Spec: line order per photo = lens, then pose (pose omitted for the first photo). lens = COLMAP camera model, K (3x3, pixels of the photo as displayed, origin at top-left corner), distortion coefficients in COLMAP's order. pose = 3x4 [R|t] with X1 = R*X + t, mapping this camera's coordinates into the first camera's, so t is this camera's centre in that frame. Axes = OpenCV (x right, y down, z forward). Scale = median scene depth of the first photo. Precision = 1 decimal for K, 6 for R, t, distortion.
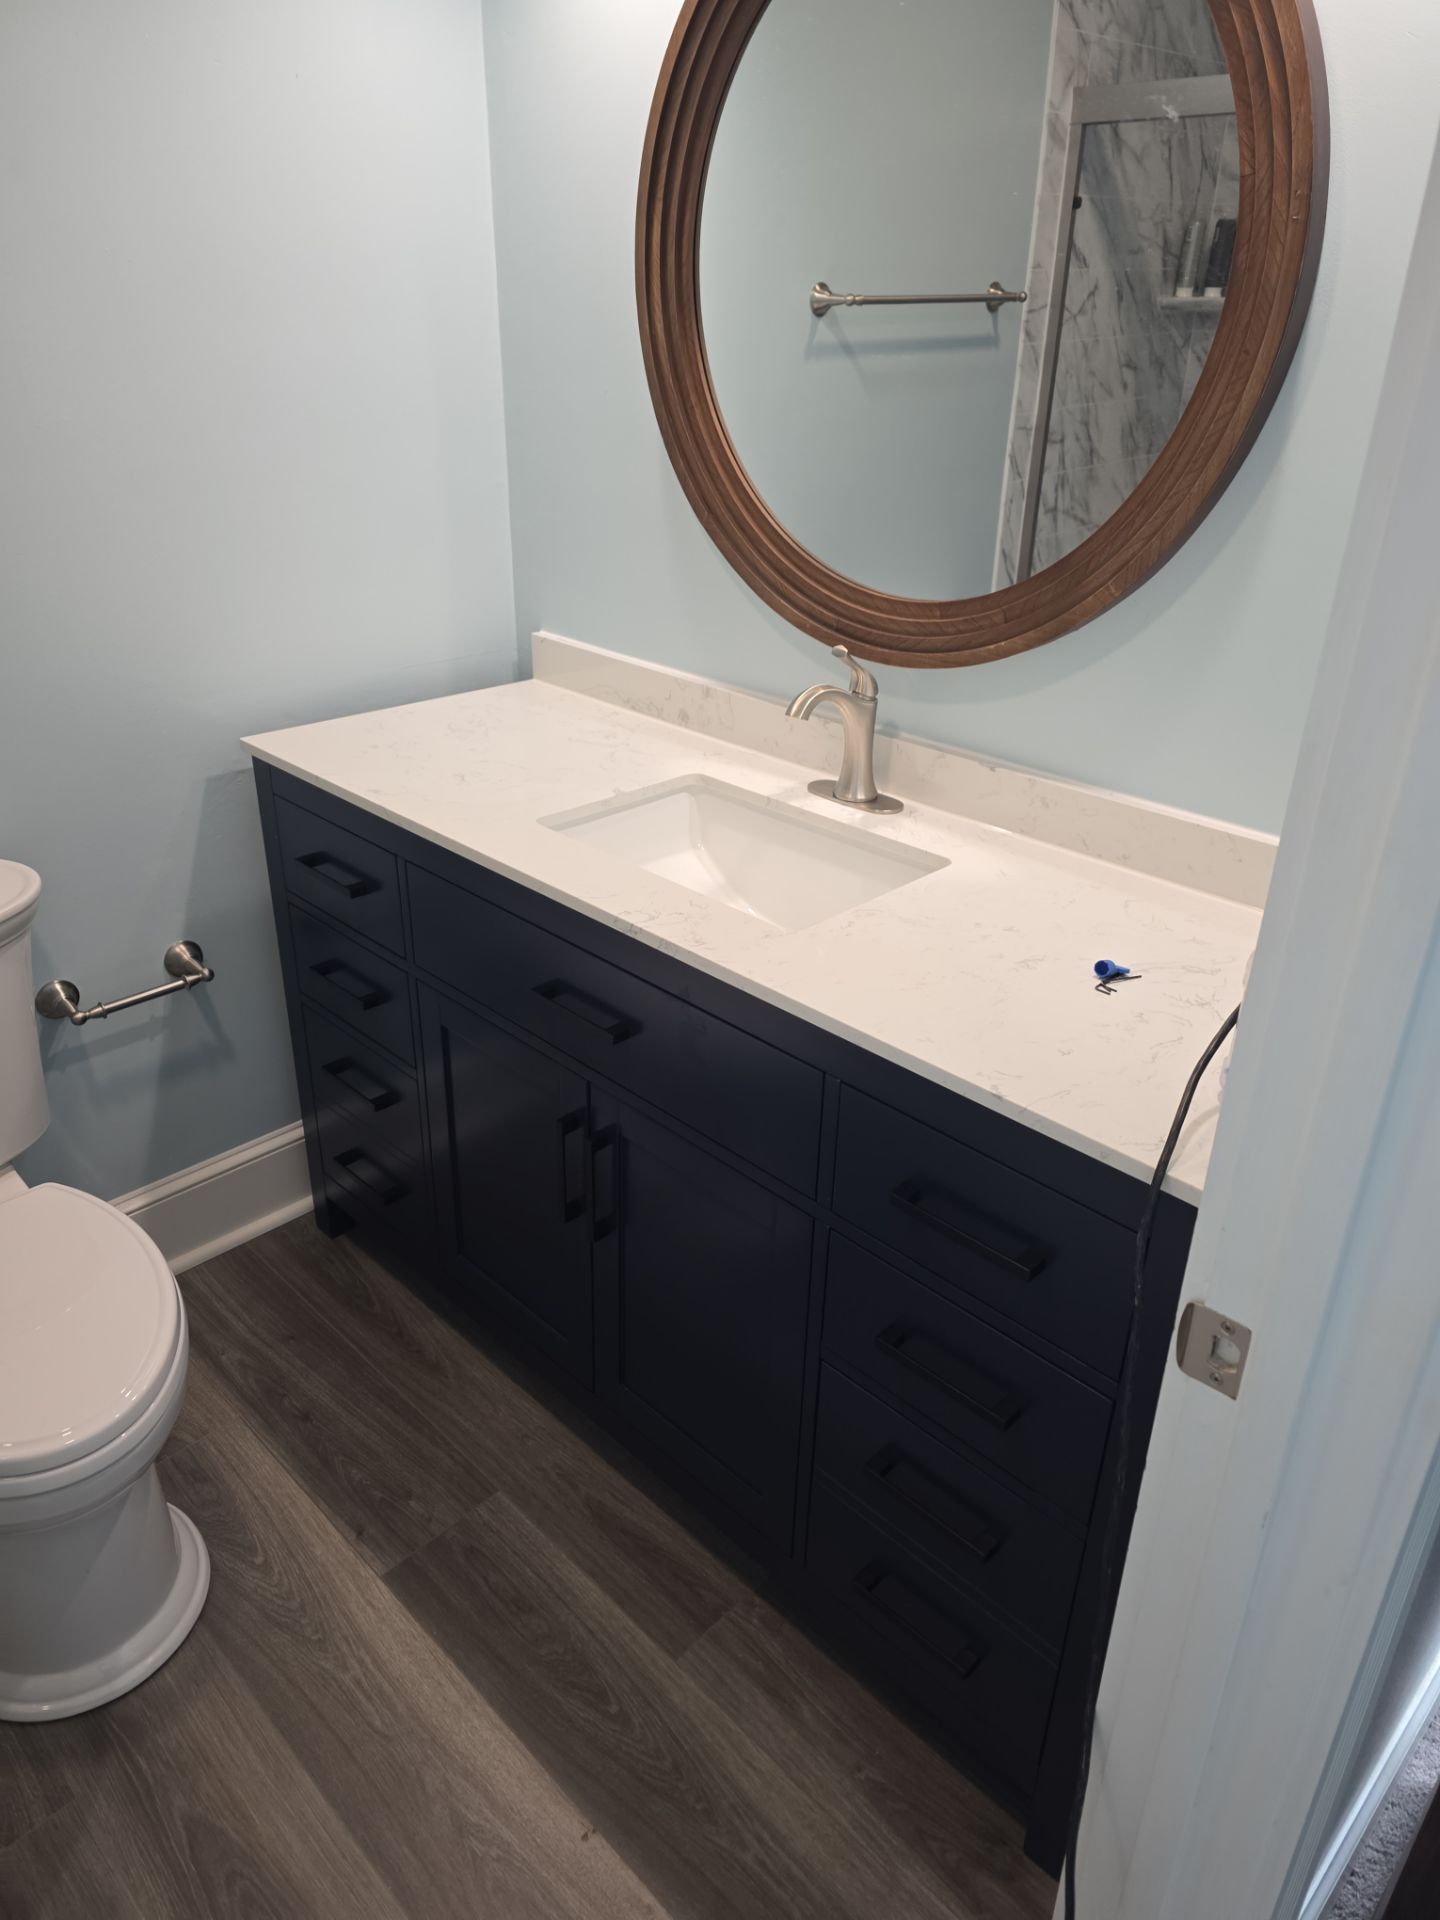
lens RADIAL K [[1364.6, 0, 744.3], [0, 1364.6, 959.1], [0, 0, 1]] dist [0.124225, -0.127416]
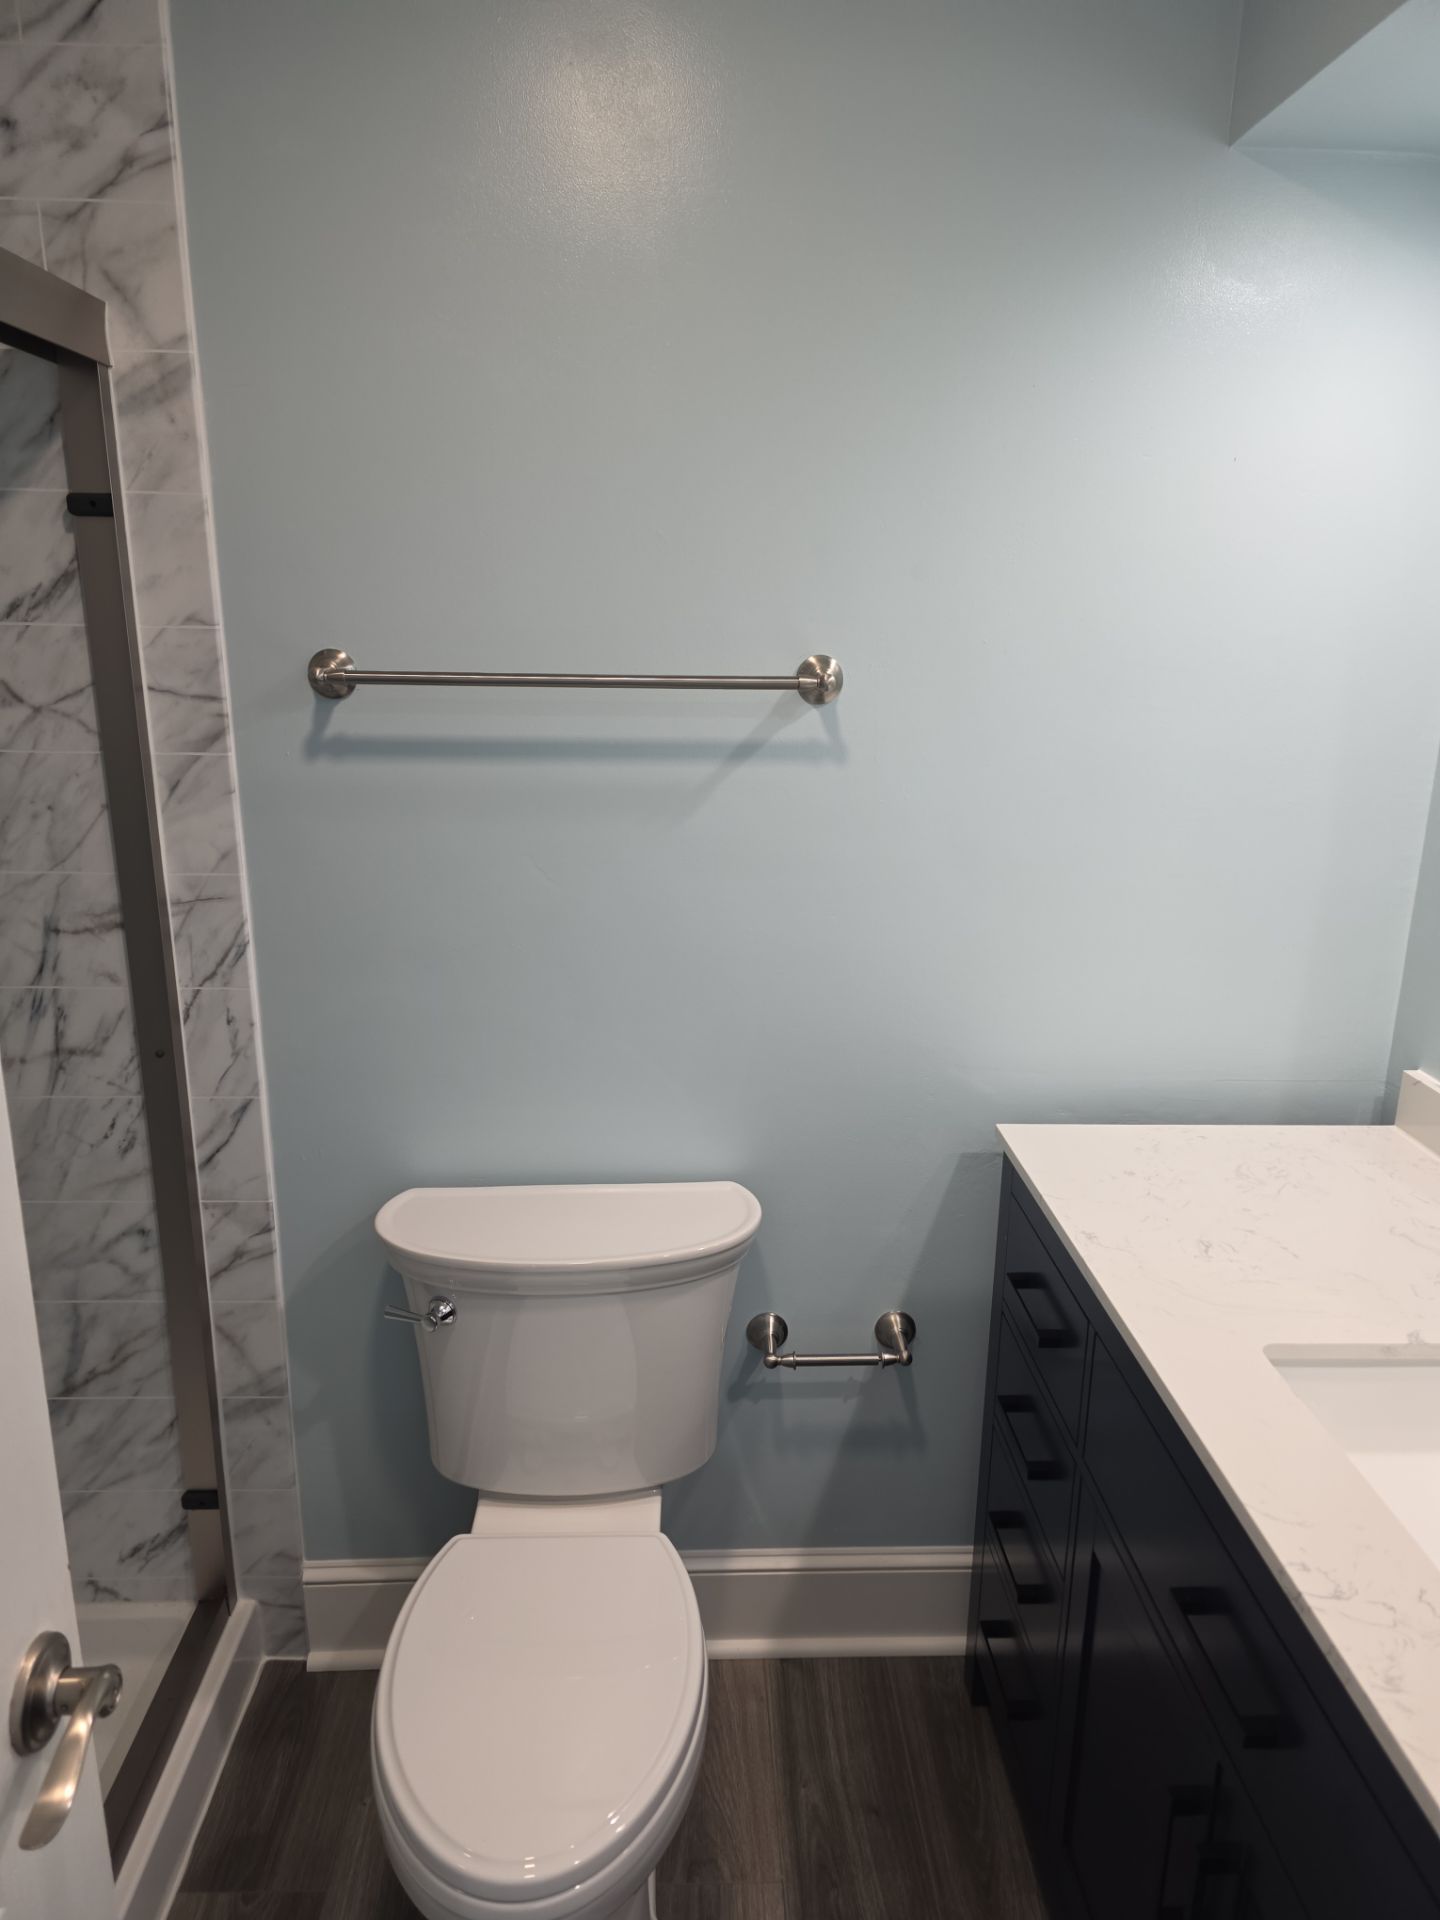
lens RADIAL K [[1320.8, 0, 720.0], [0, 1320.8, 960.0], [0, 0, 1]] dist [0.067921, -0.060939]
pose [[0.727089, 0.170280, -0.665091, 0.067164], [-0.303971, 0.948470, -0.089475, -0.126057], [0.615583, 0.267225, 0.741383, 0.204226]]
